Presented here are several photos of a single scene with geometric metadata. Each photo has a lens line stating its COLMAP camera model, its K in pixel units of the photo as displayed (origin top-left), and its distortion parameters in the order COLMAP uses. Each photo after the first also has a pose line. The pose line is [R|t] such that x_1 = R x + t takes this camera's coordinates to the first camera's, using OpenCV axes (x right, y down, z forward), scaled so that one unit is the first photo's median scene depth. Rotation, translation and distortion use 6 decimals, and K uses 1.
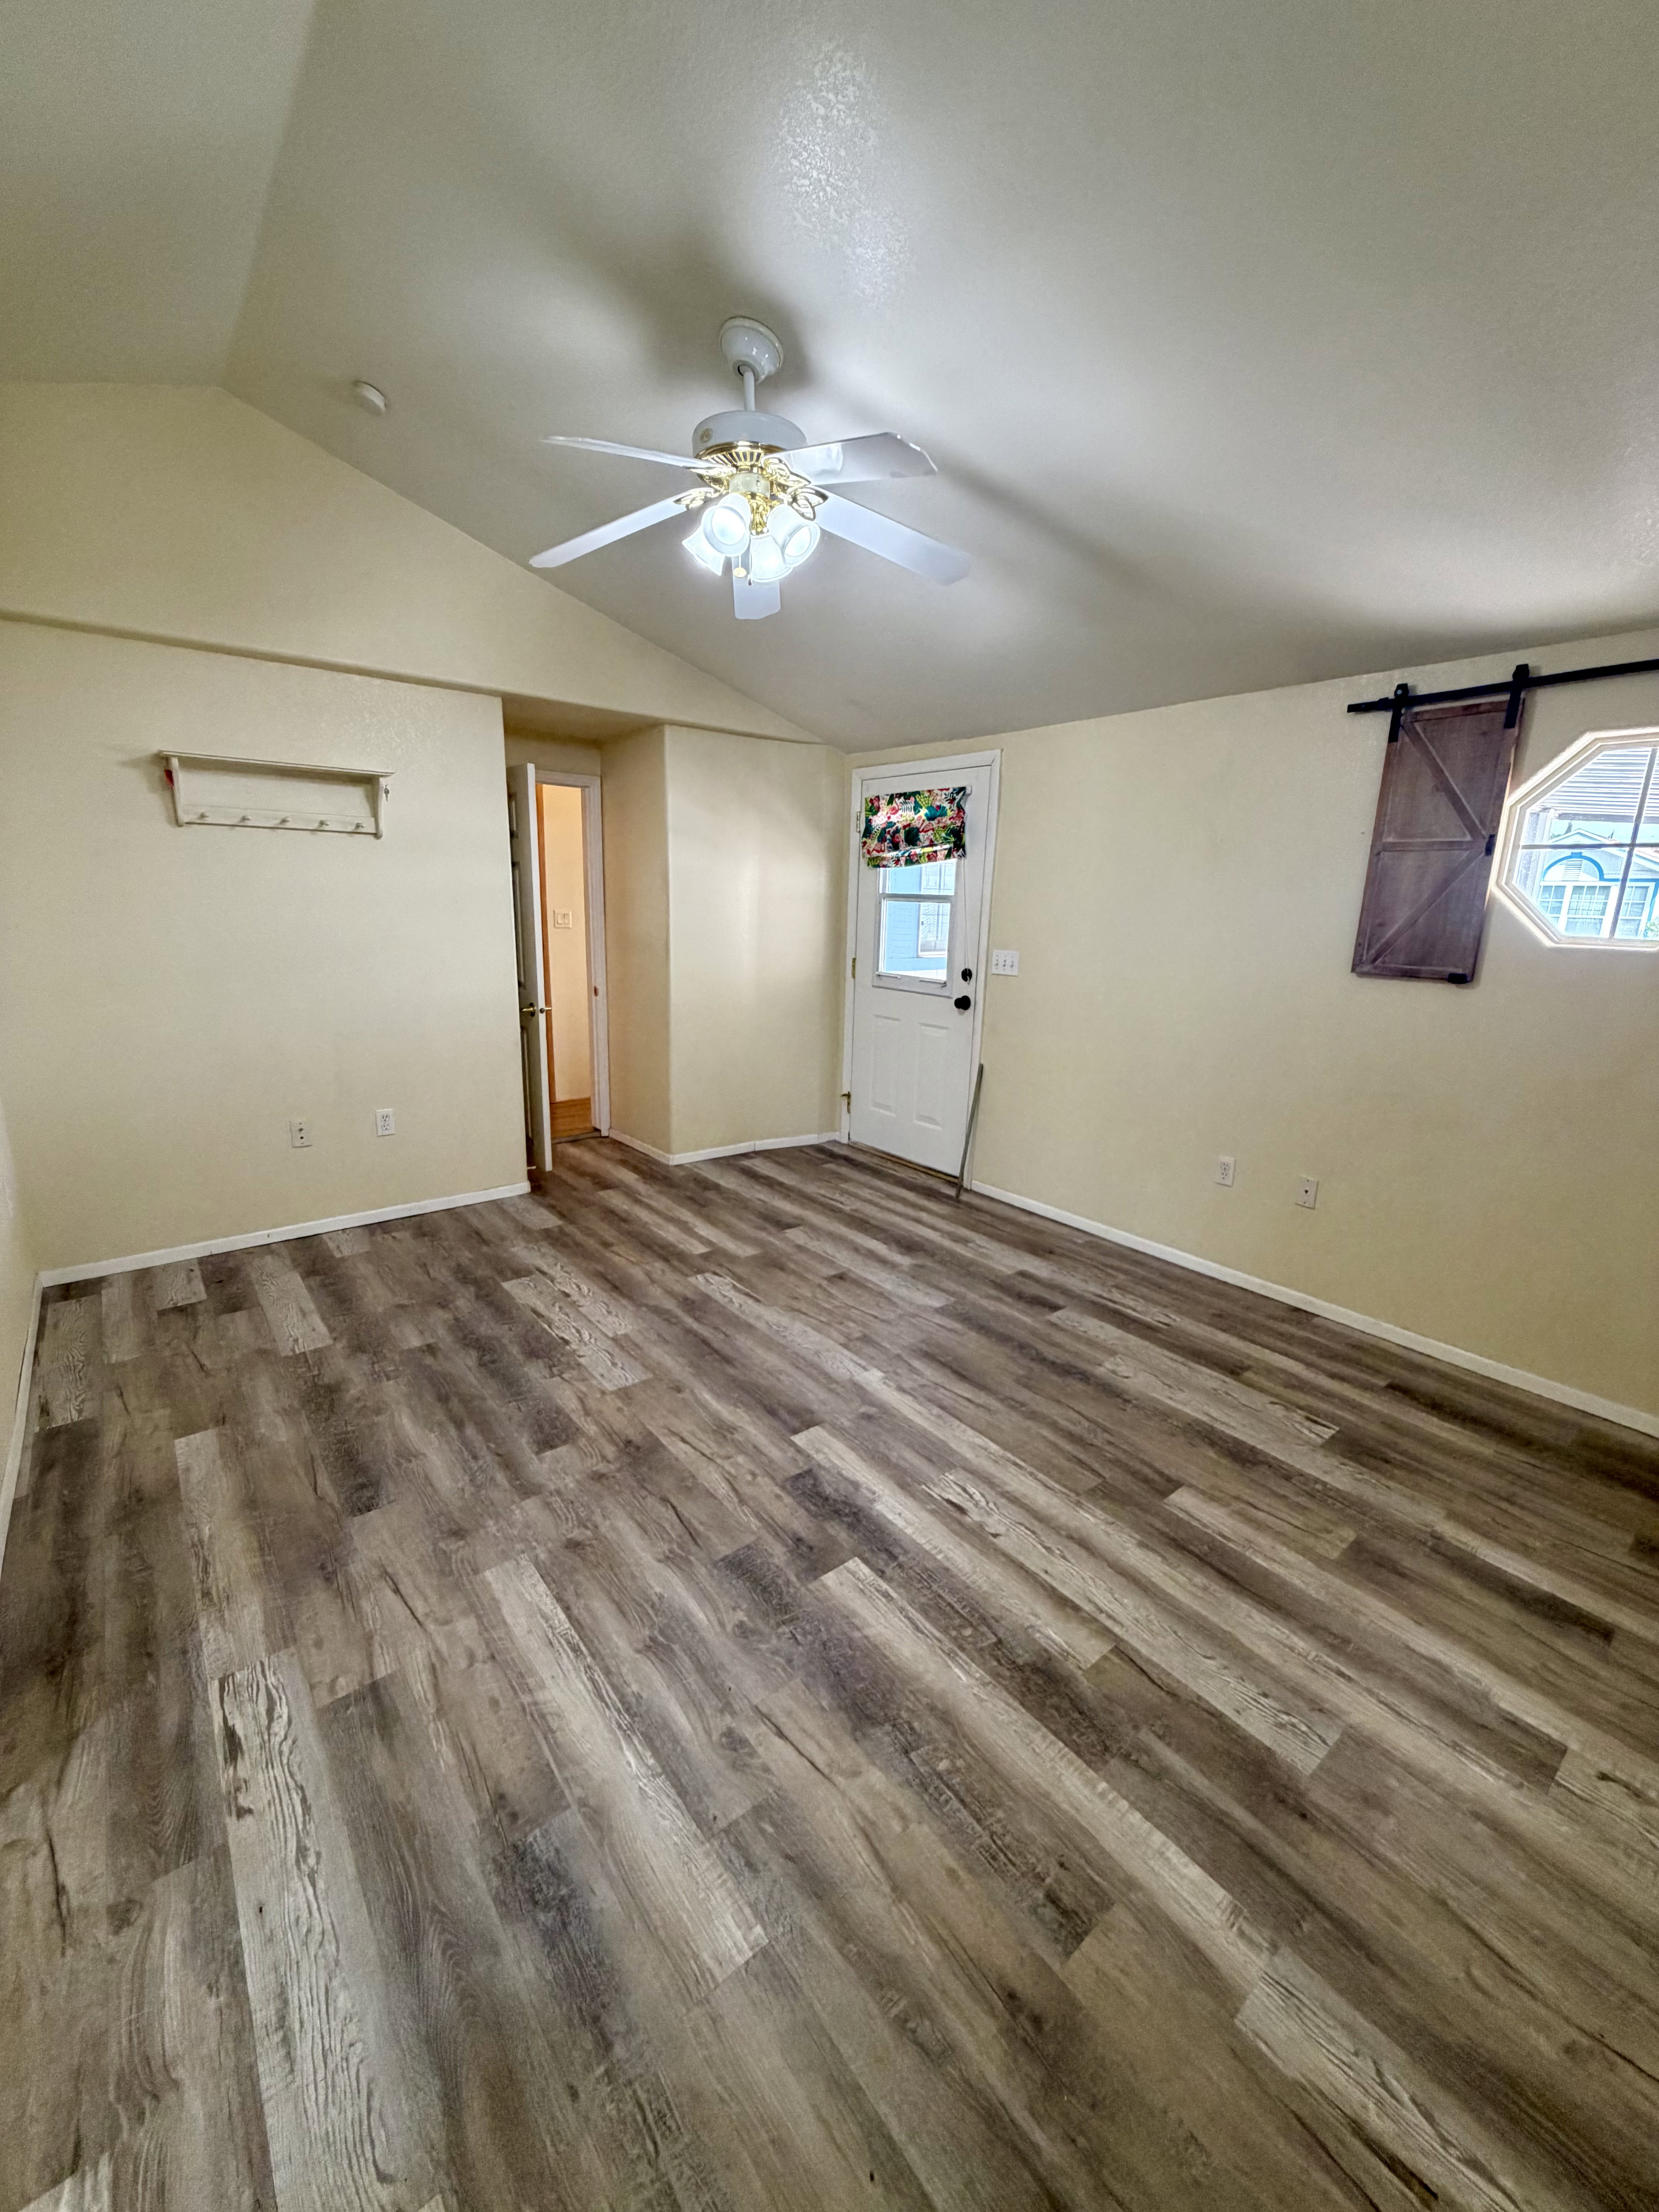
lens RADIAL K [[893.5, 0, 832.6], [0, 893.5, 1103.5], [0, 0, 1]] dist [0.008789, -0.000713]
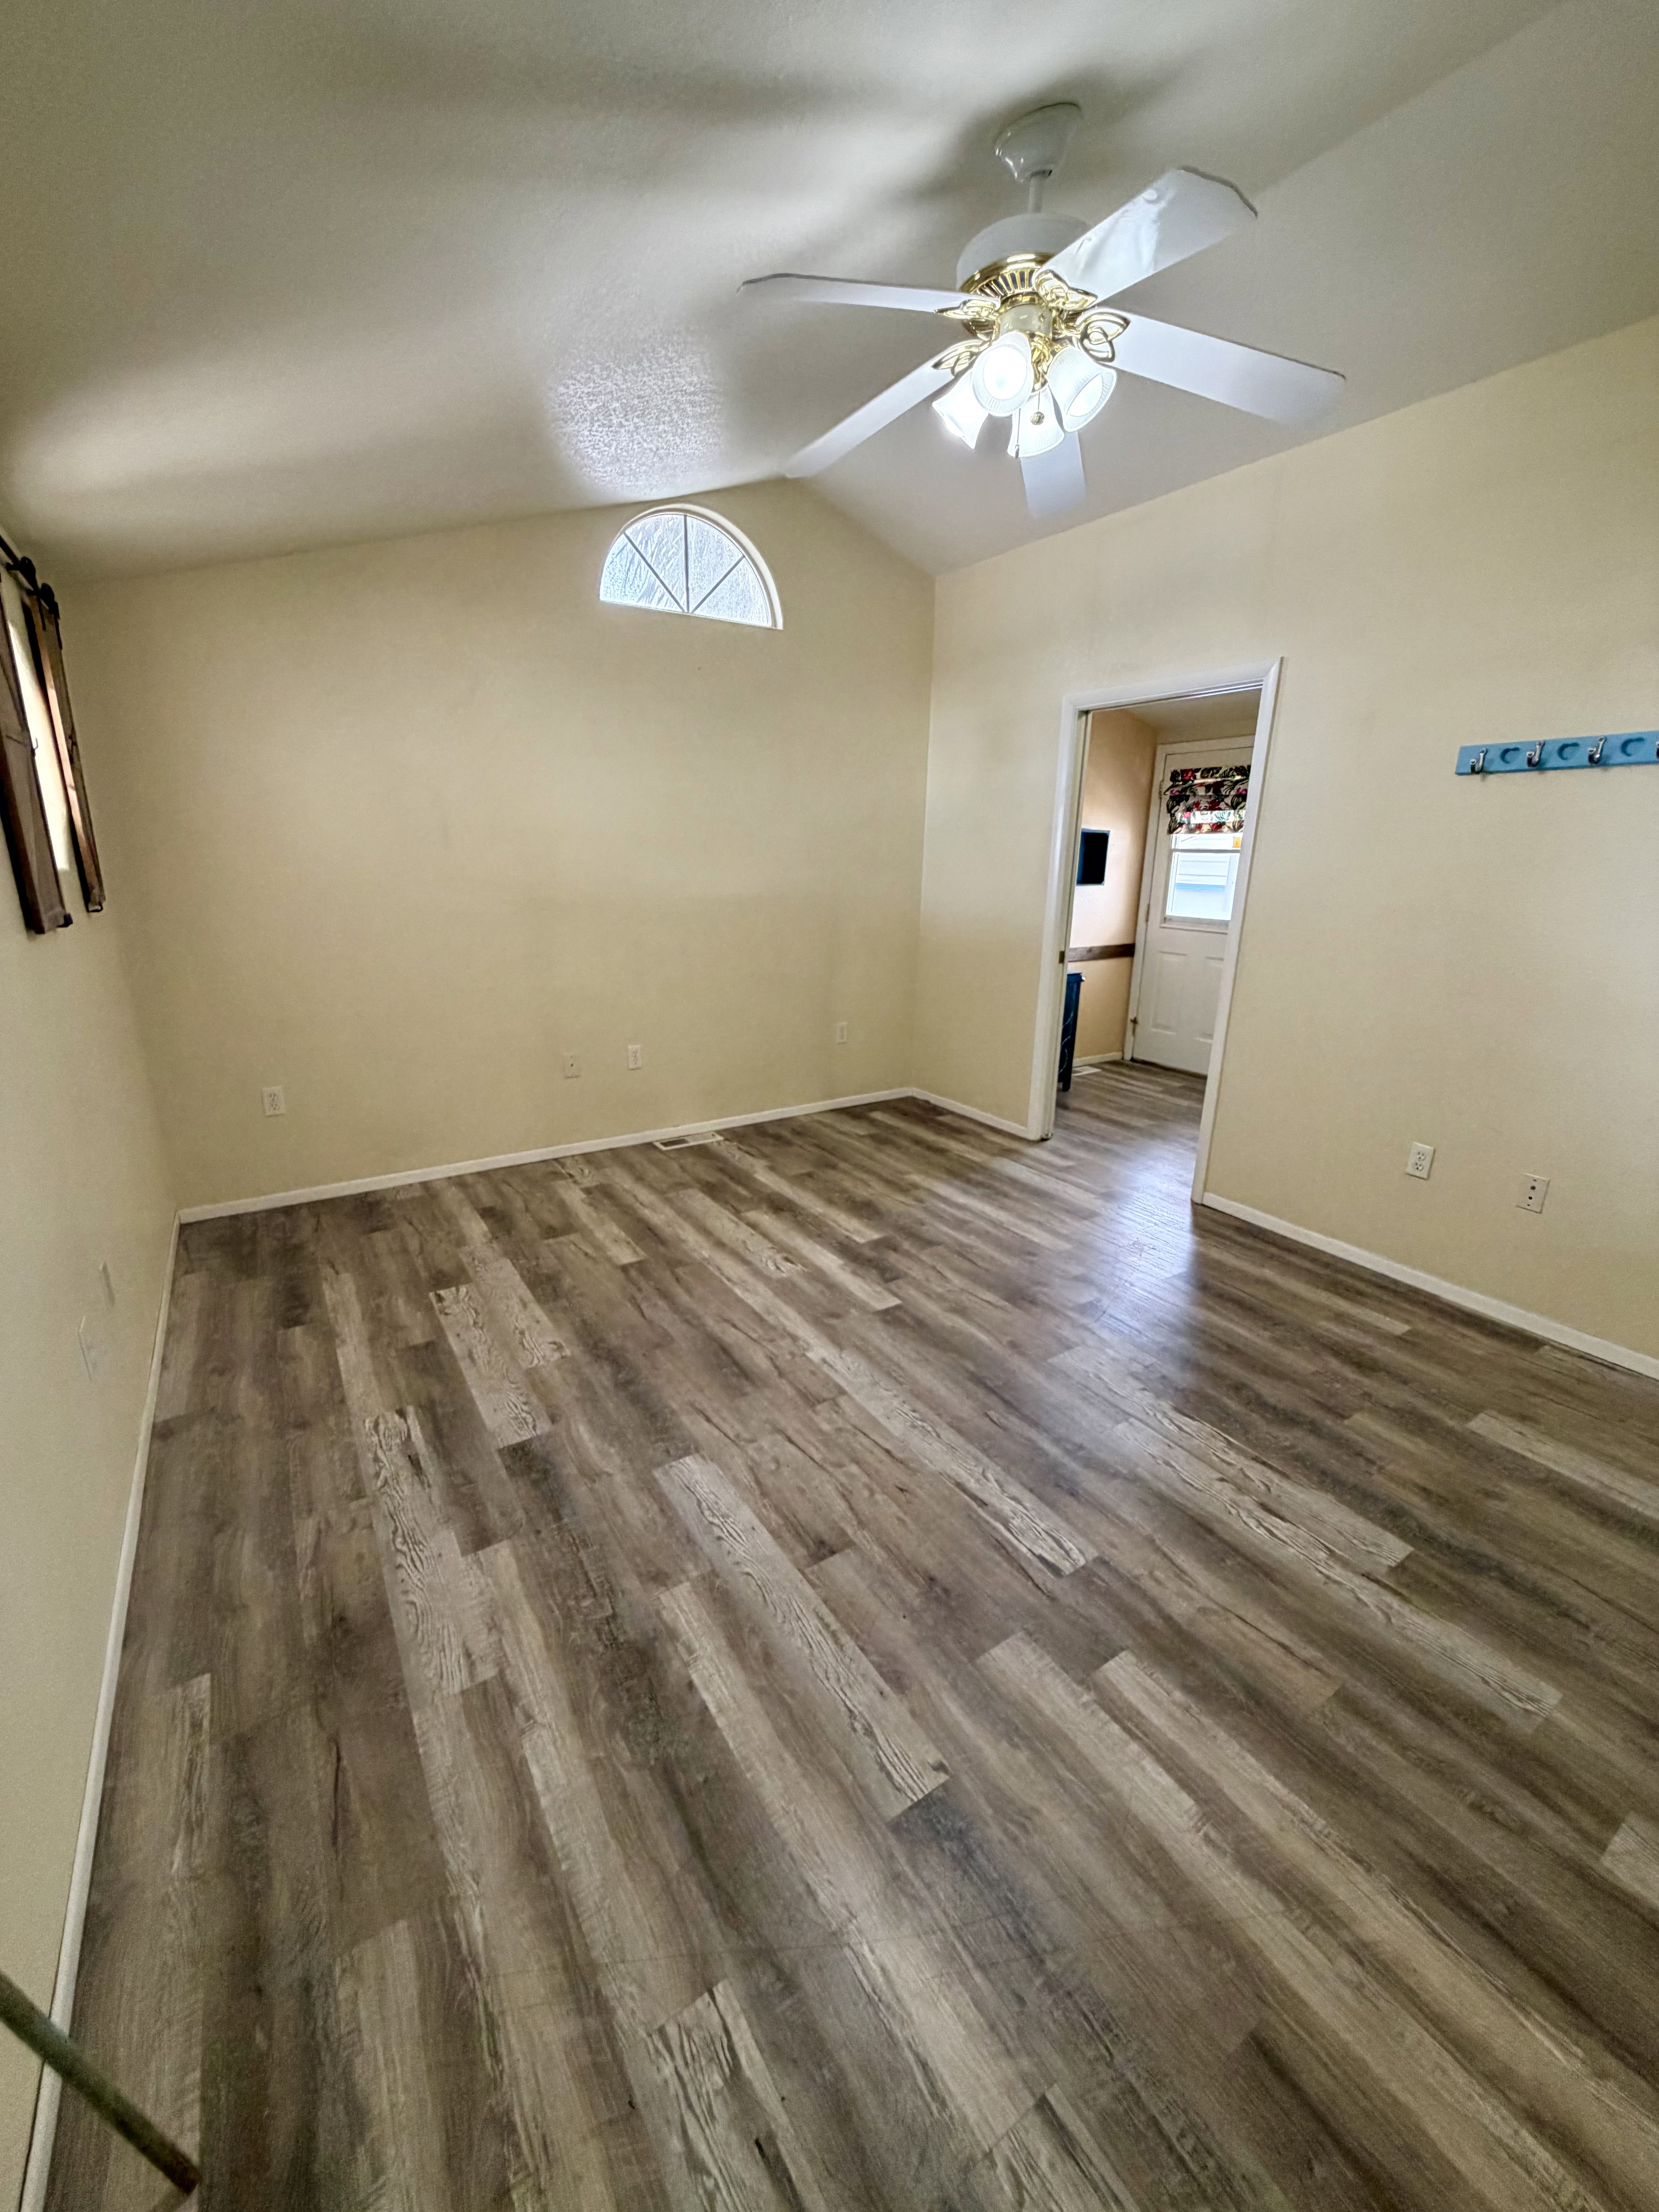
lens RADIAL K [[893.5, 0, 830.4], [0, 893.5, 1106.8], [0, 0, 1]] dist [0.008789, -0.000713]
pose [[-0.994026, -0.067874, 0.085477, -0.034010], [-0.017607, 0.872590, 0.488136, -0.414664], [-0.107718, 0.483715, -0.868572, 1.795389]]
